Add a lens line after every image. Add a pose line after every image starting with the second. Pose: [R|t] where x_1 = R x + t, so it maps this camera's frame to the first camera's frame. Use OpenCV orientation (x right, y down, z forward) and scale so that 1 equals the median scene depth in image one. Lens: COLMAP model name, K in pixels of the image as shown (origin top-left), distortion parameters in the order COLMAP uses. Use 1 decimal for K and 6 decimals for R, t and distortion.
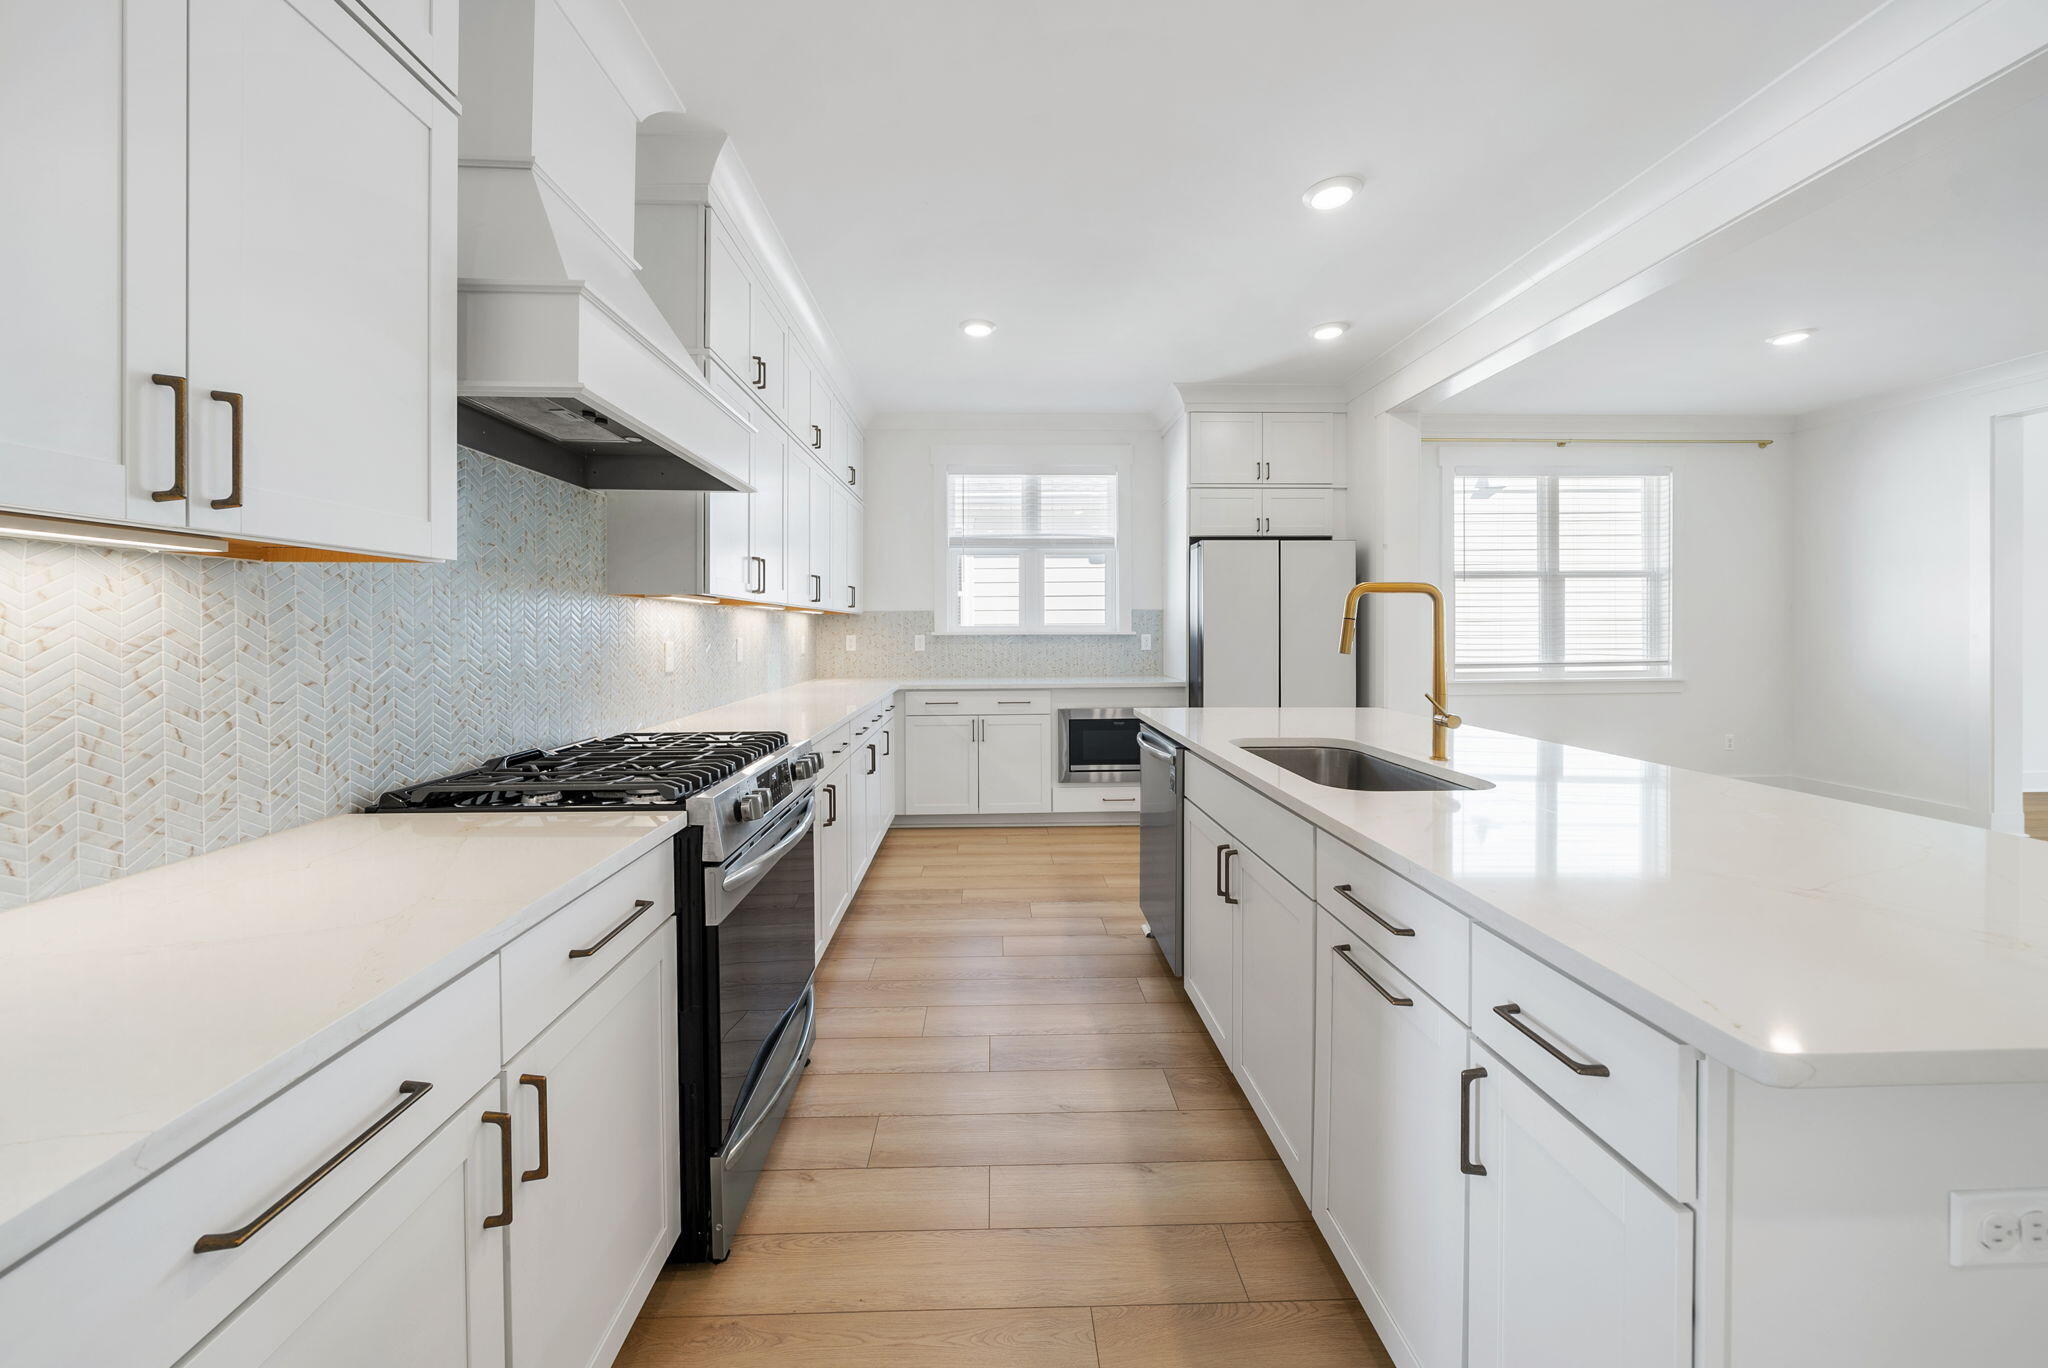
lens RADIAL K [[719.5, 0, 1016.7], [0, 719.5, 639.1], [0, 0, 1]] dist [-0.002531, -0.000272]
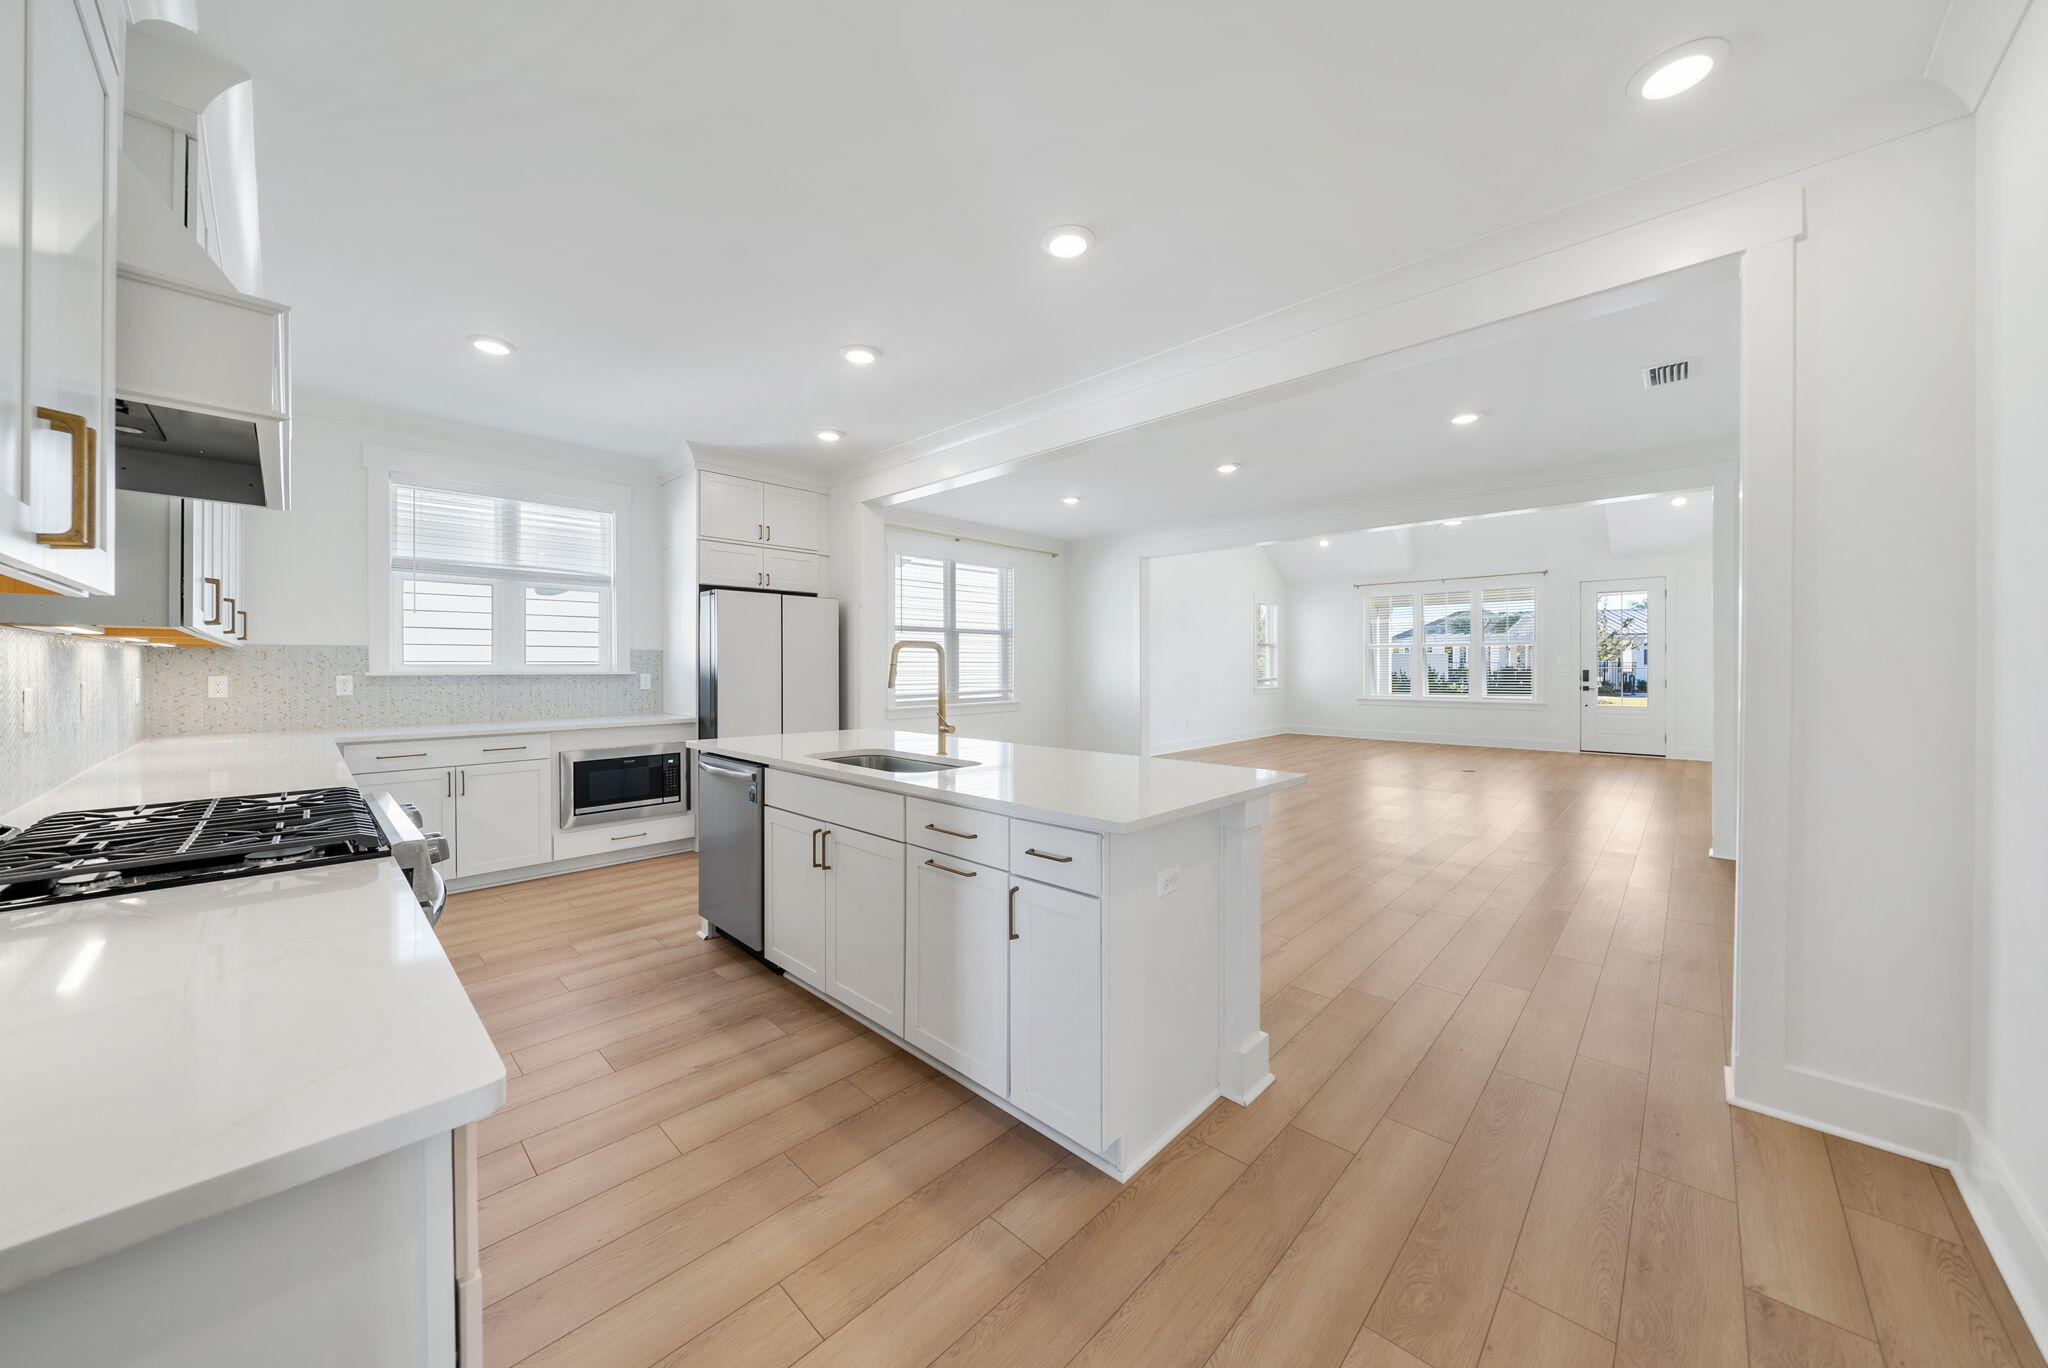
lens RADIAL K [[702.7, 0, 1010.7], [0, 702.7, 679.6], [0, 0, 1]] dist [-0.001552, -0.000256]
pose [[0.720703, -0.009226, 0.693182, -0.158931], [0.006285, 0.999957, 0.006774, -0.002335], [-0.693215, -0.000526, 0.720730, -0.092967]]
